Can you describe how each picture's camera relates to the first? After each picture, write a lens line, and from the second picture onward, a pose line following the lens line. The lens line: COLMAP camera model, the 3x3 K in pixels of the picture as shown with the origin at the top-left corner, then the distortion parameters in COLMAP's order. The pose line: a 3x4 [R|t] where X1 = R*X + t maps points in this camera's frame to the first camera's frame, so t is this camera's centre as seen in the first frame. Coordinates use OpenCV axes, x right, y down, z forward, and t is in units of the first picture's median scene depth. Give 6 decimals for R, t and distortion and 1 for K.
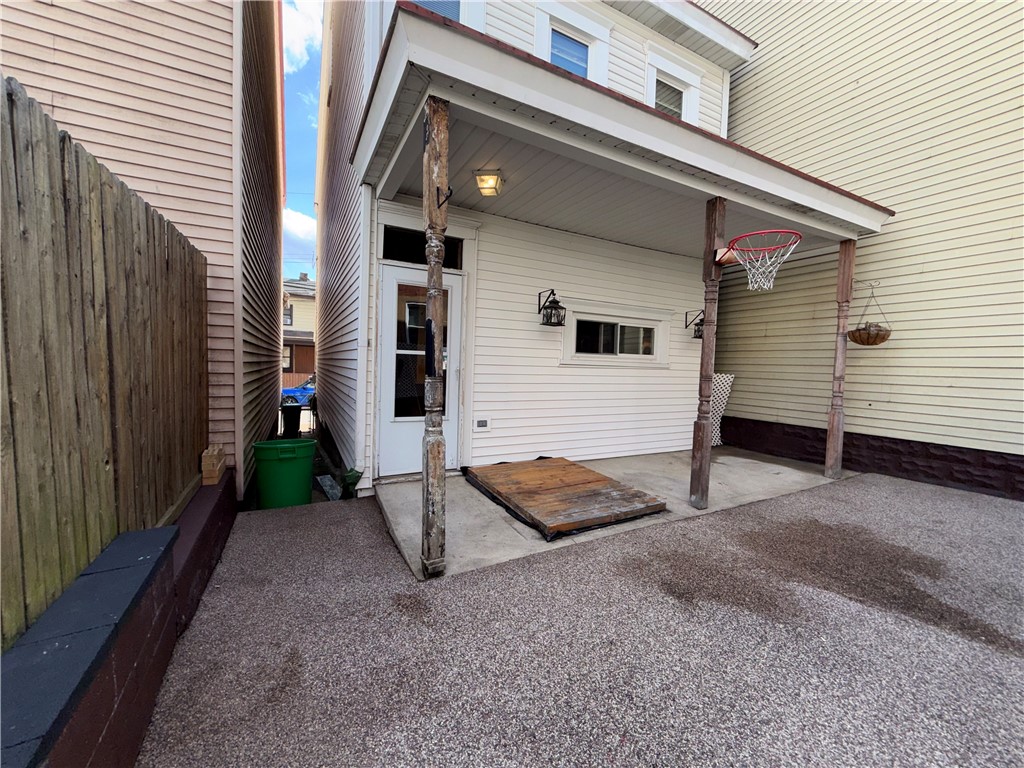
lens RADIAL K [[410.1, 0, 510.9], [0, 410.1, 391.5], [0, 0, 1]] dist [0.003612, 0.000213]
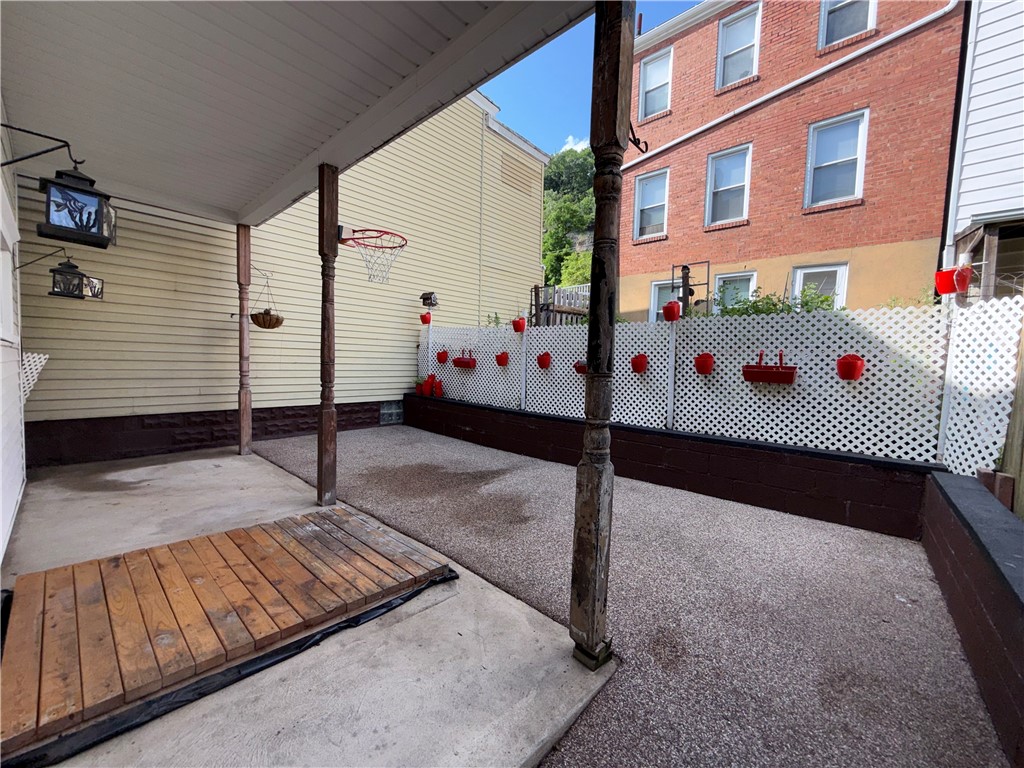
lens RADIAL K [[410.1, 0, 508.7], [0, 410.1, 384.2], [0, 0, 1]] dist [0.003612, 0.000213]
pose [[-0.338692, -0.081978, 0.937319, -0.541212], [0.031204, 0.994671, 0.098269, -0.063420], [-0.940380, 0.062531, -0.334329, 0.959187]]
